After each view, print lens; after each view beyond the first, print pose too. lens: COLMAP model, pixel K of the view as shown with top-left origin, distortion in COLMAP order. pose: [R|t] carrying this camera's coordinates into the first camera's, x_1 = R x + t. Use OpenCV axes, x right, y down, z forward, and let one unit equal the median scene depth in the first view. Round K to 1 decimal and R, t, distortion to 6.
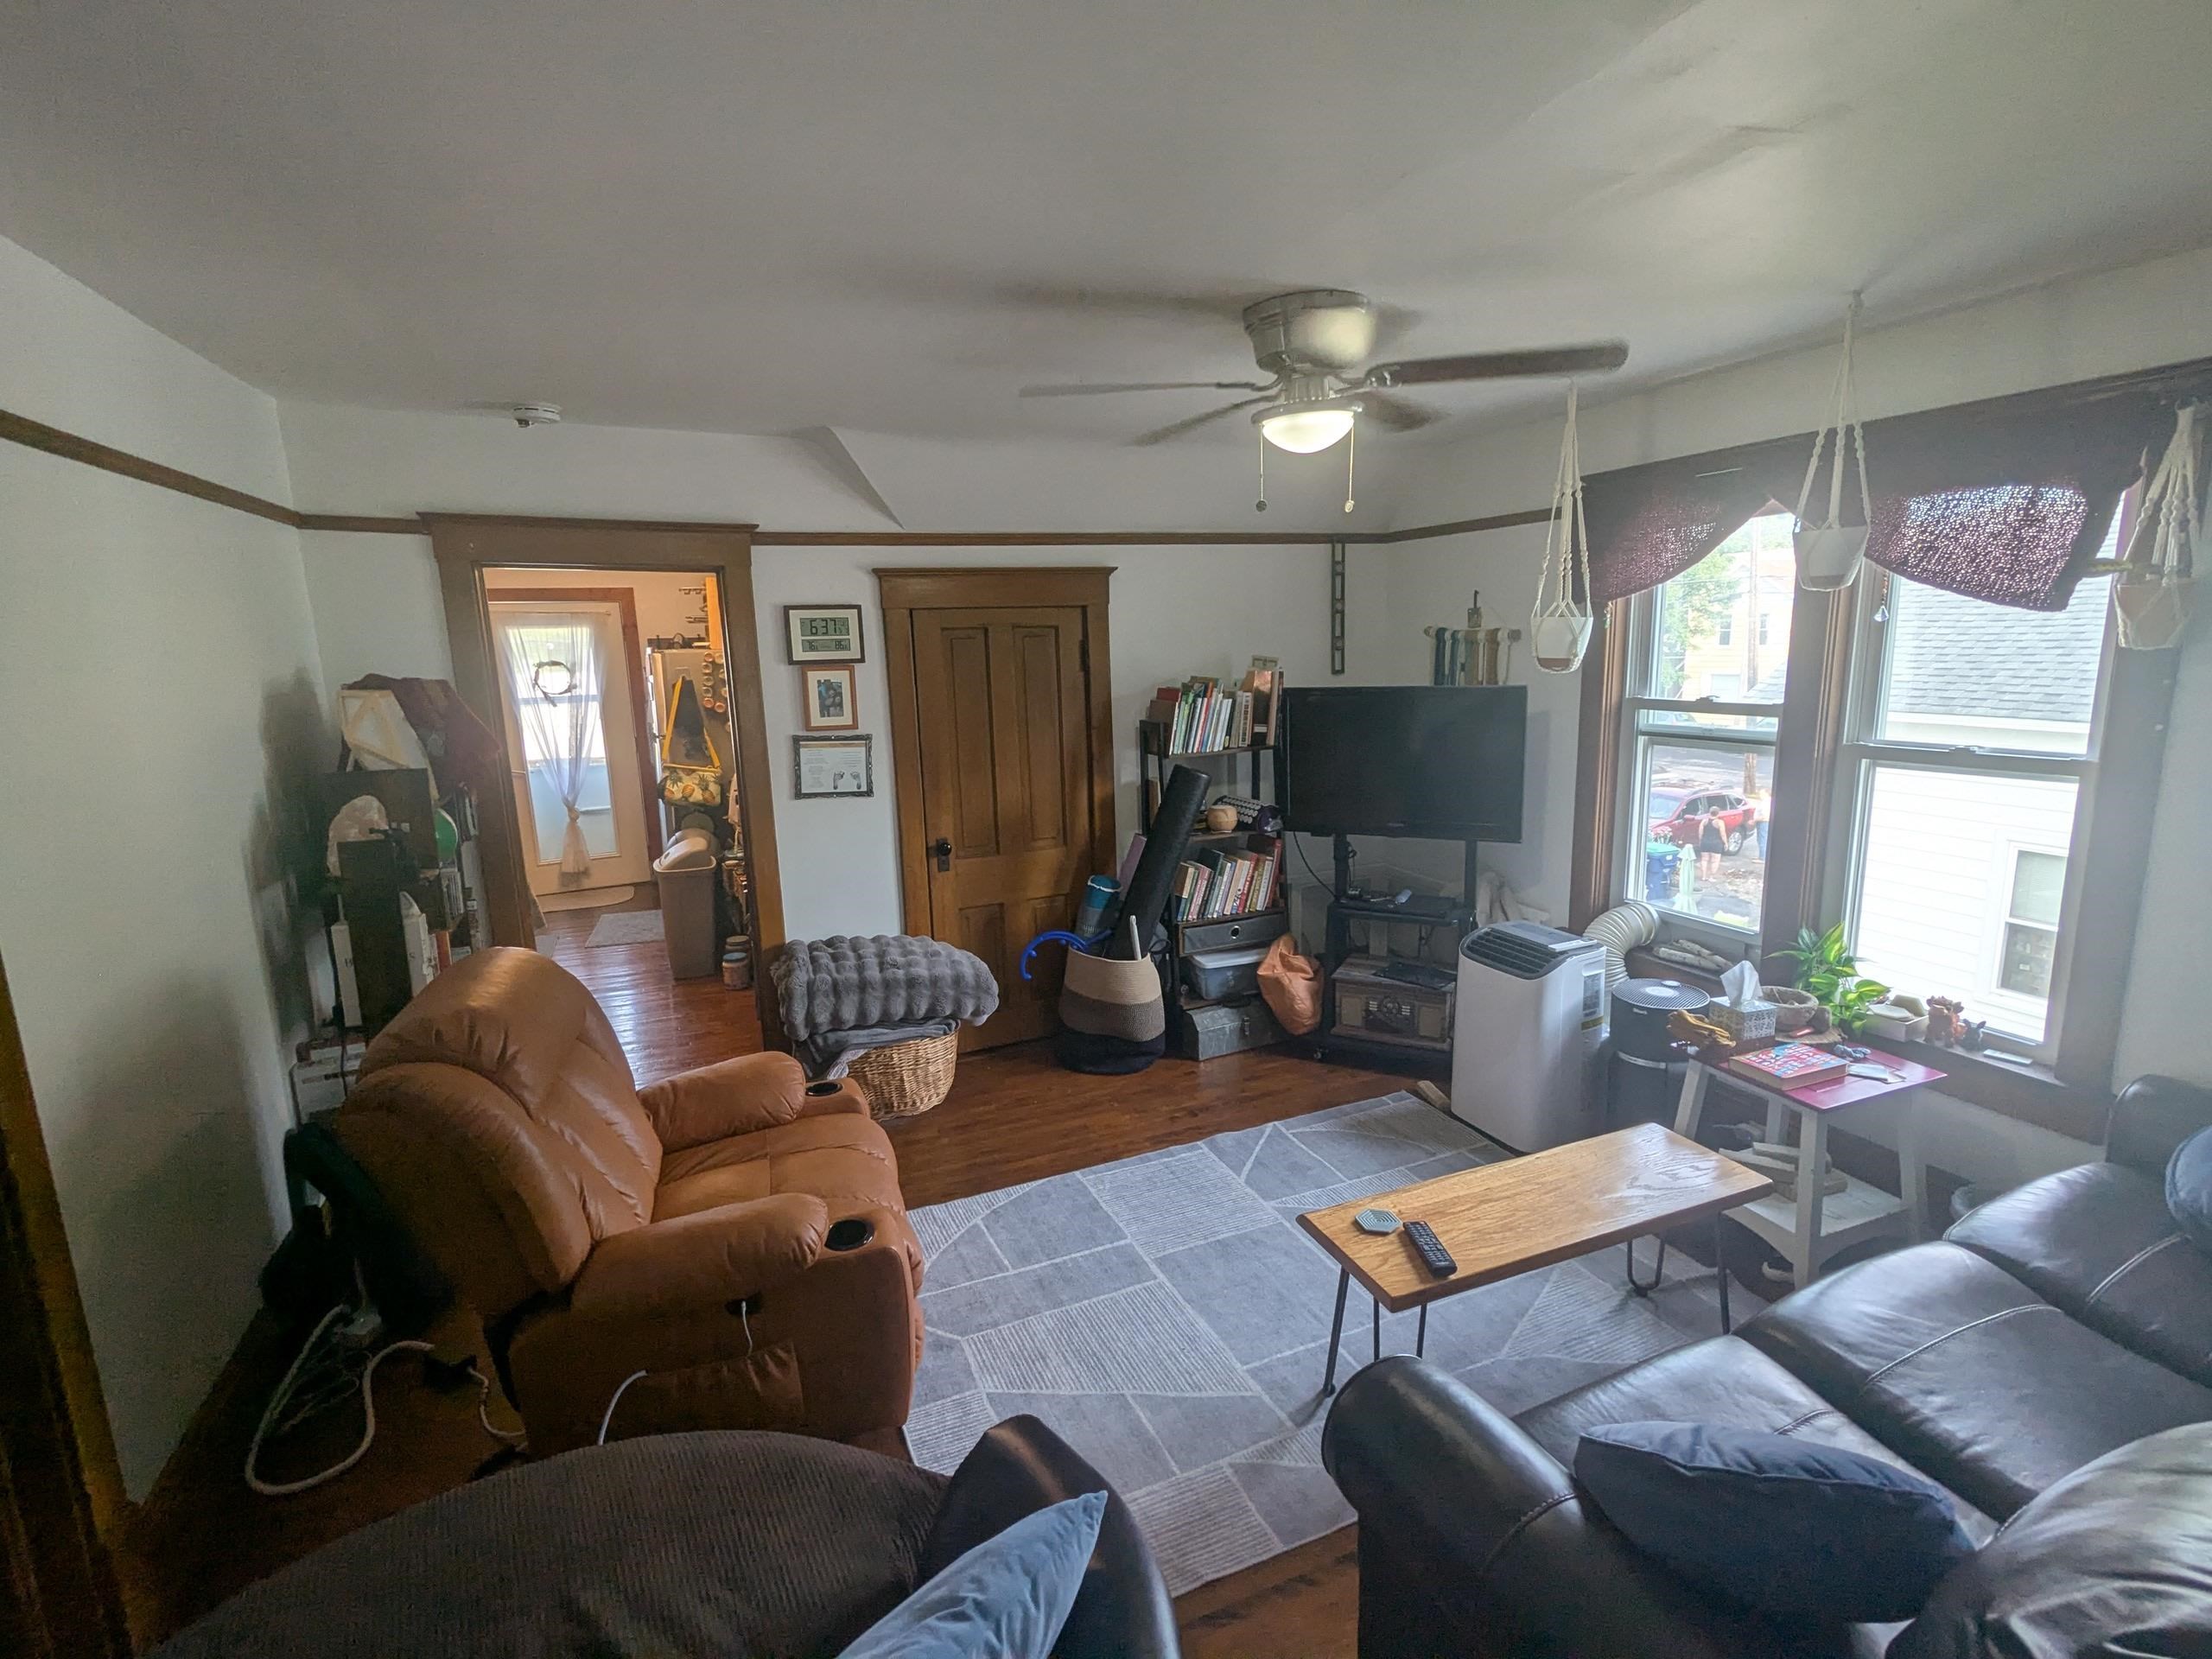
lens RADIAL K [[1044.1, 0, 1104.3], [0, 1044.1, 831.5], [0, 0, 1]] dist [0.002598, -0.000120]
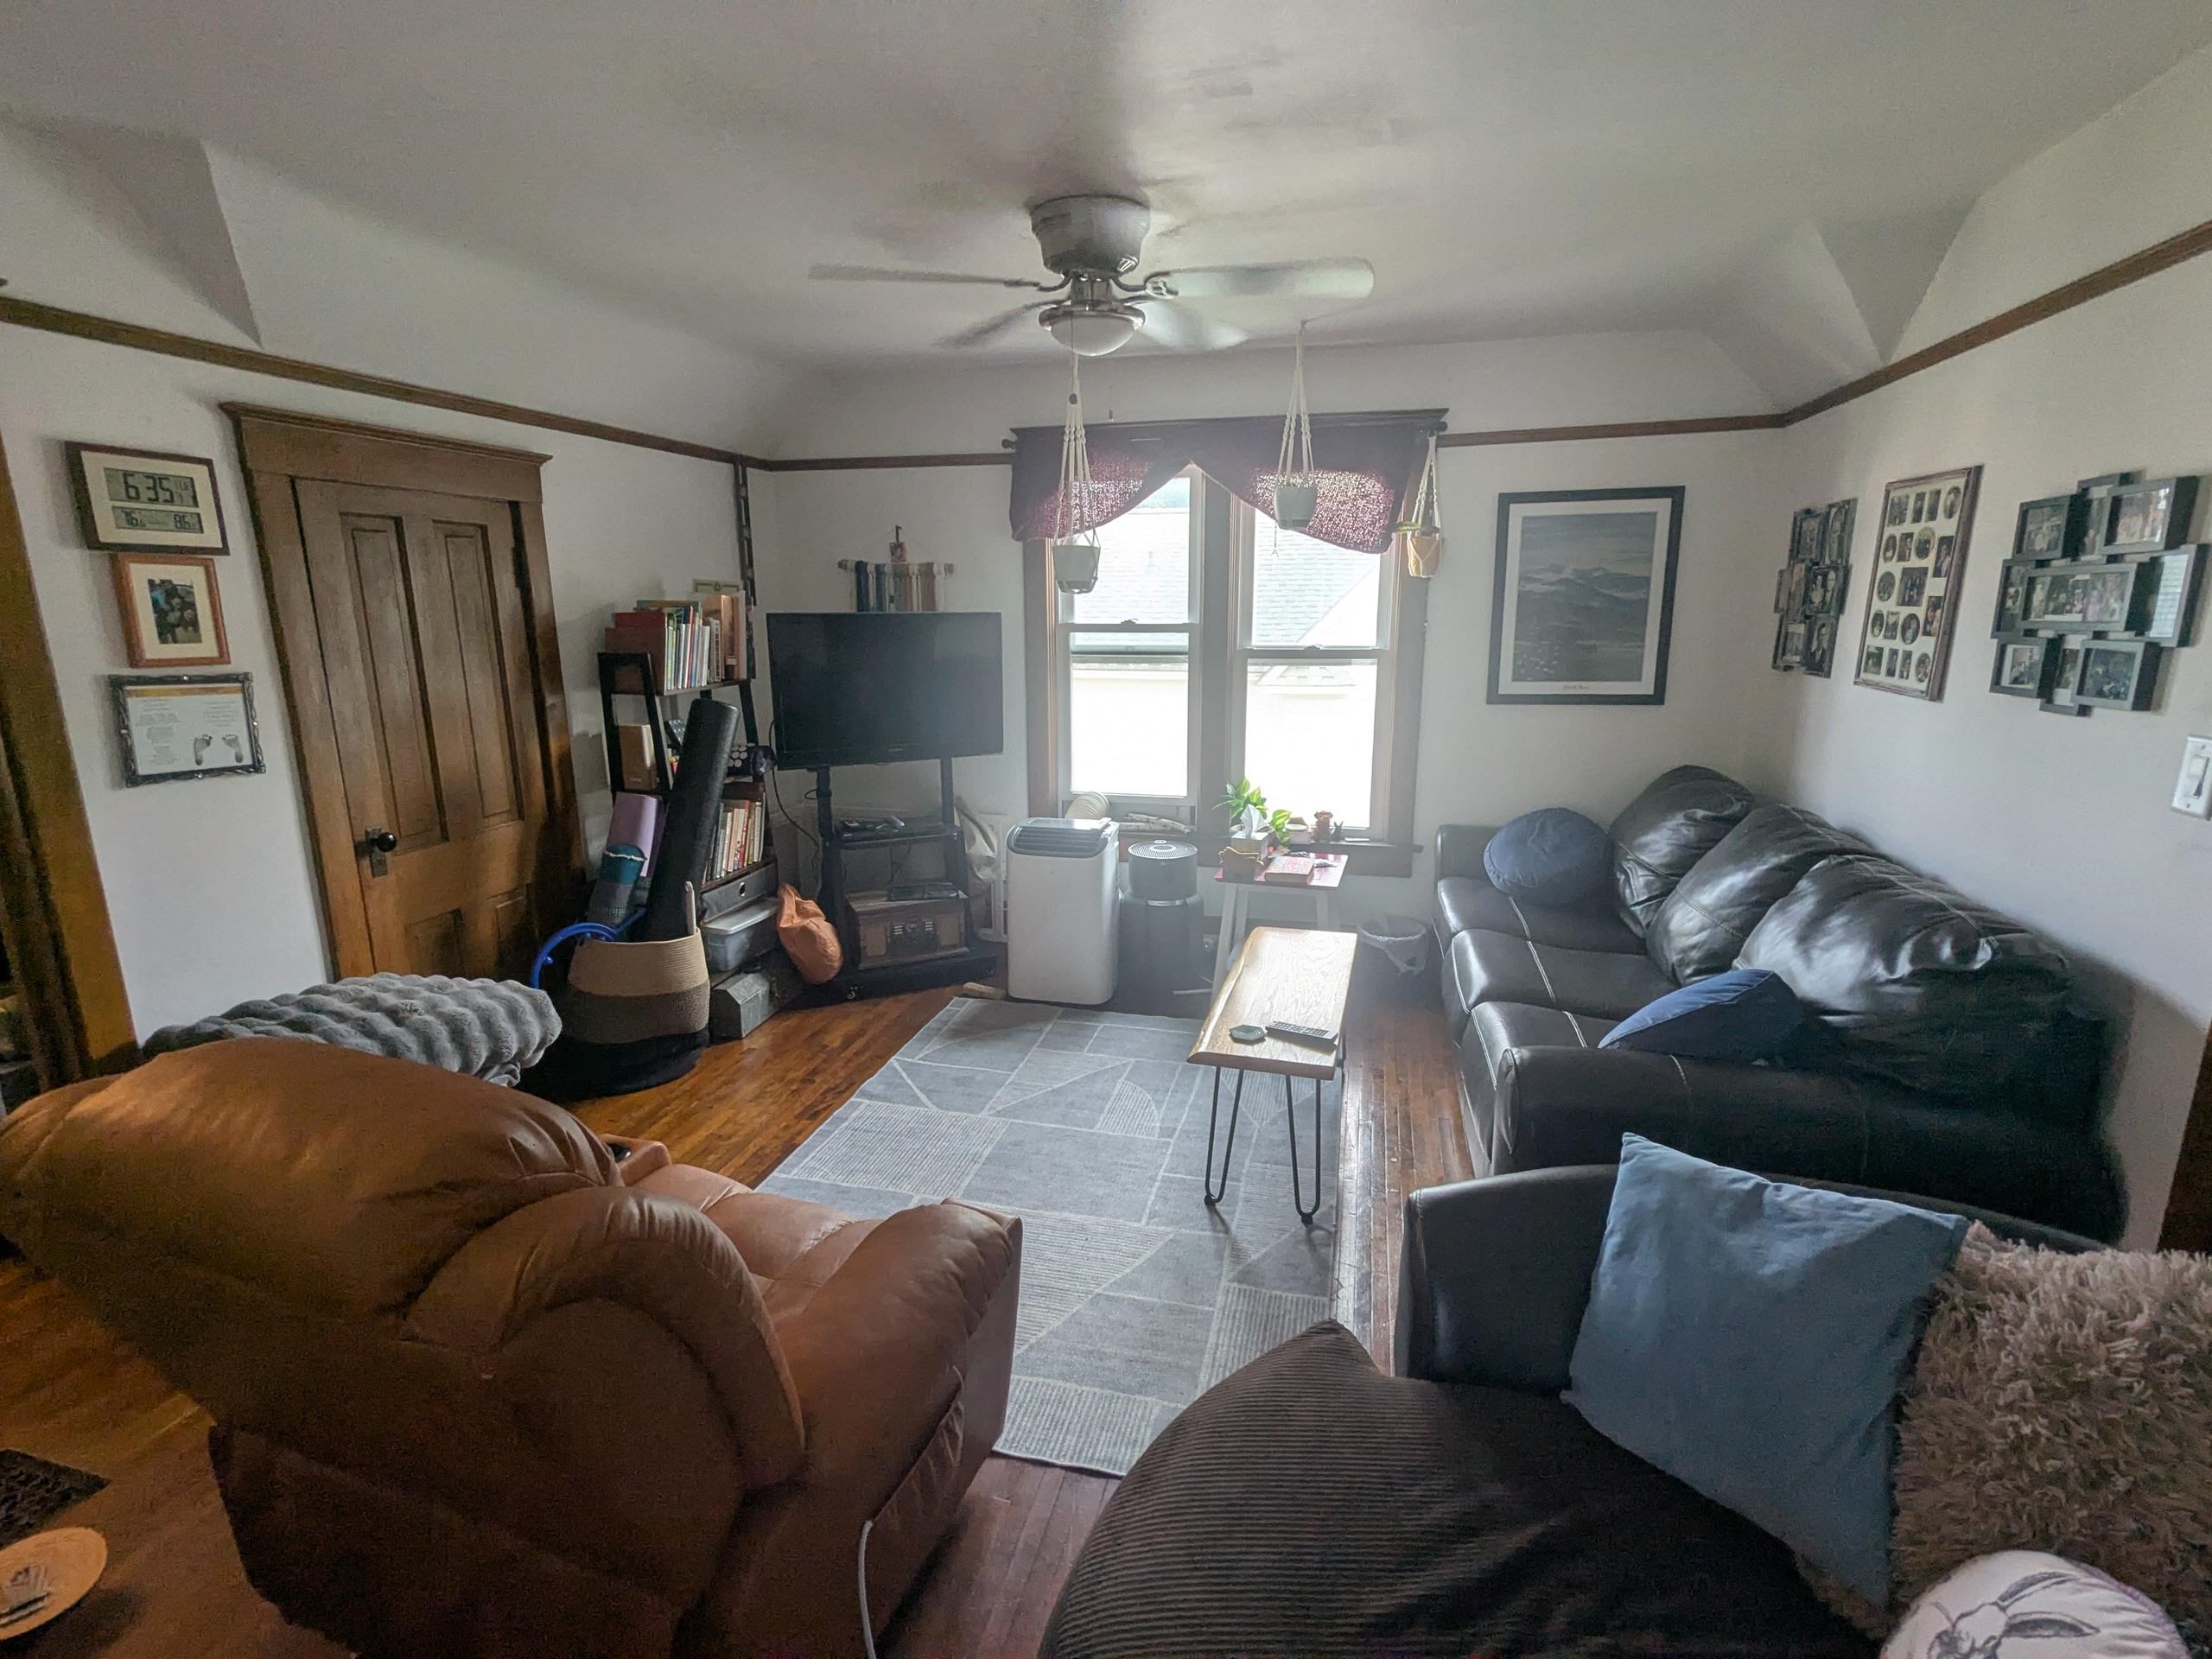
lens RADIAL K [[1044.1, 0, 1106.7], [0, 1044.1, 827.8], [0, 0, 1]] dist [0.002598, -0.000120]
pose [[0.607599, -0.142350, 0.781383, -0.400544], [0.131278, 0.988275, 0.077961, 0.016388], [-0.783319, 0.055209, 0.619163, 0.209594]]
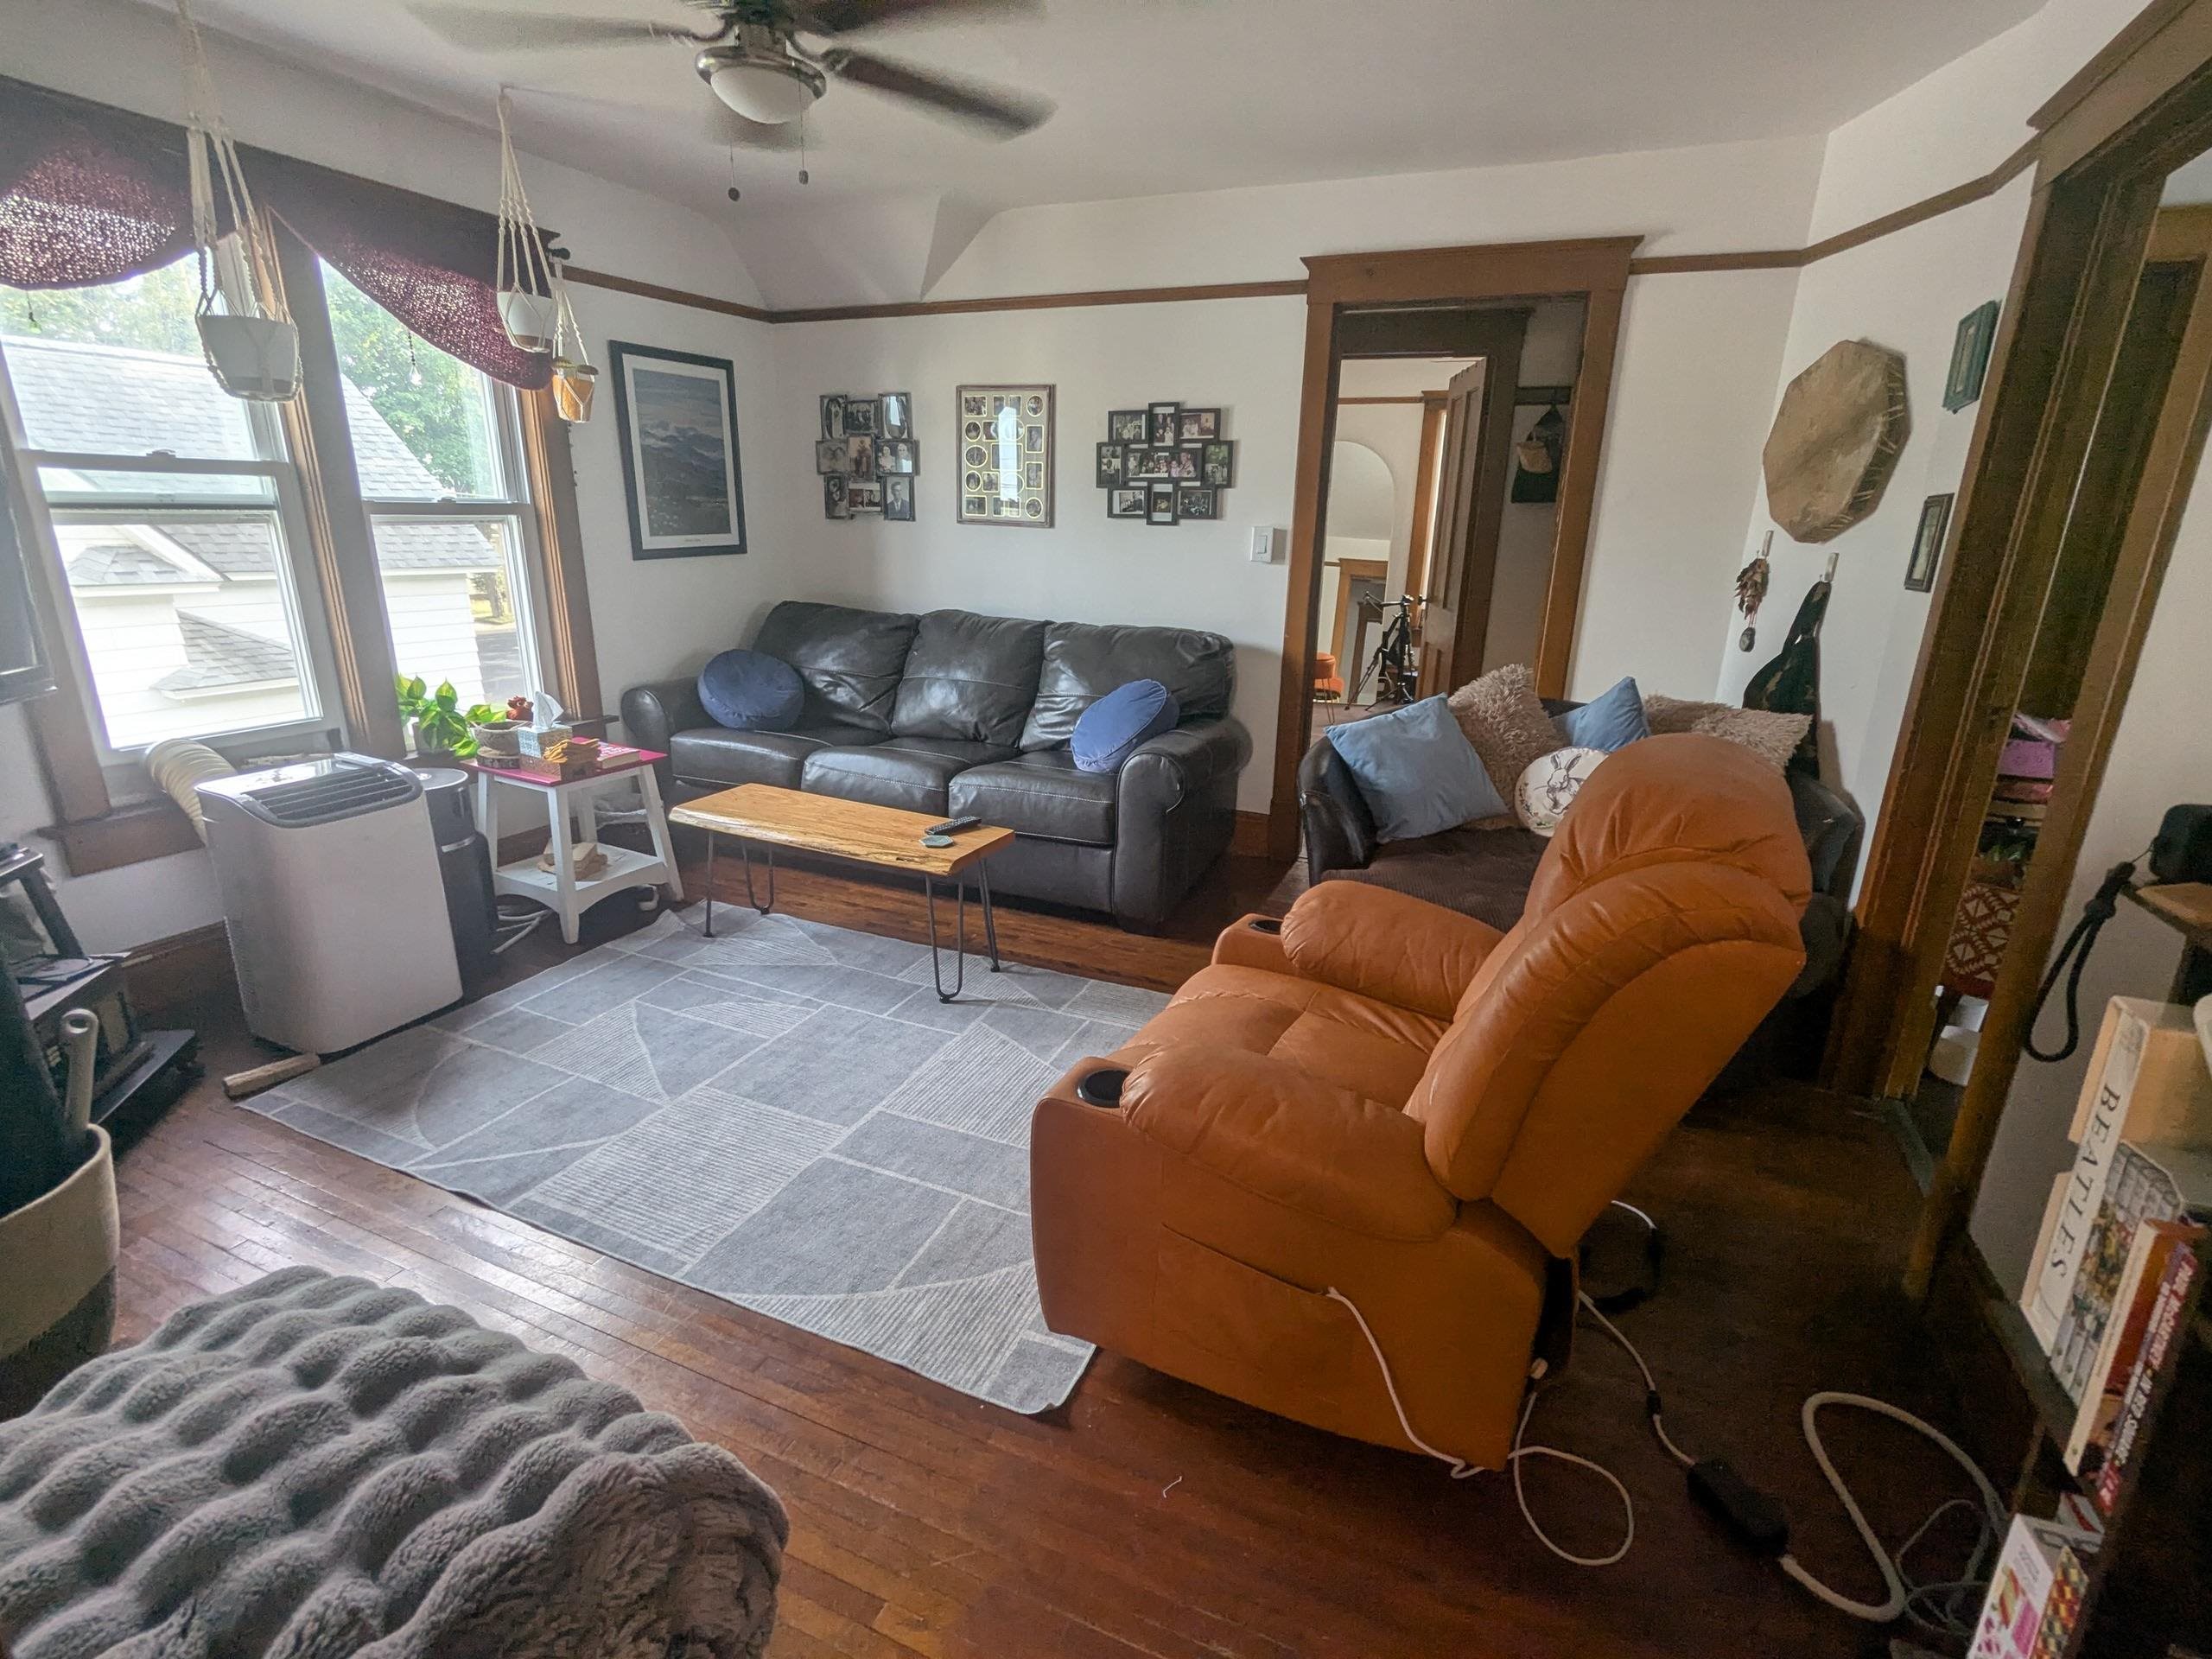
lens RADIAL K [[1044.1, 0, 1109.7], [0, 1044.1, 821.2], [0, 0, 1]] dist [0.002598, -0.000120]
pose [[-0.681499, -0.193133, 0.705874, -0.442740], [0.133630, 0.915490, 0.379500, -0.065532], [-0.719515, 0.352955, -0.598098, 0.898903]]
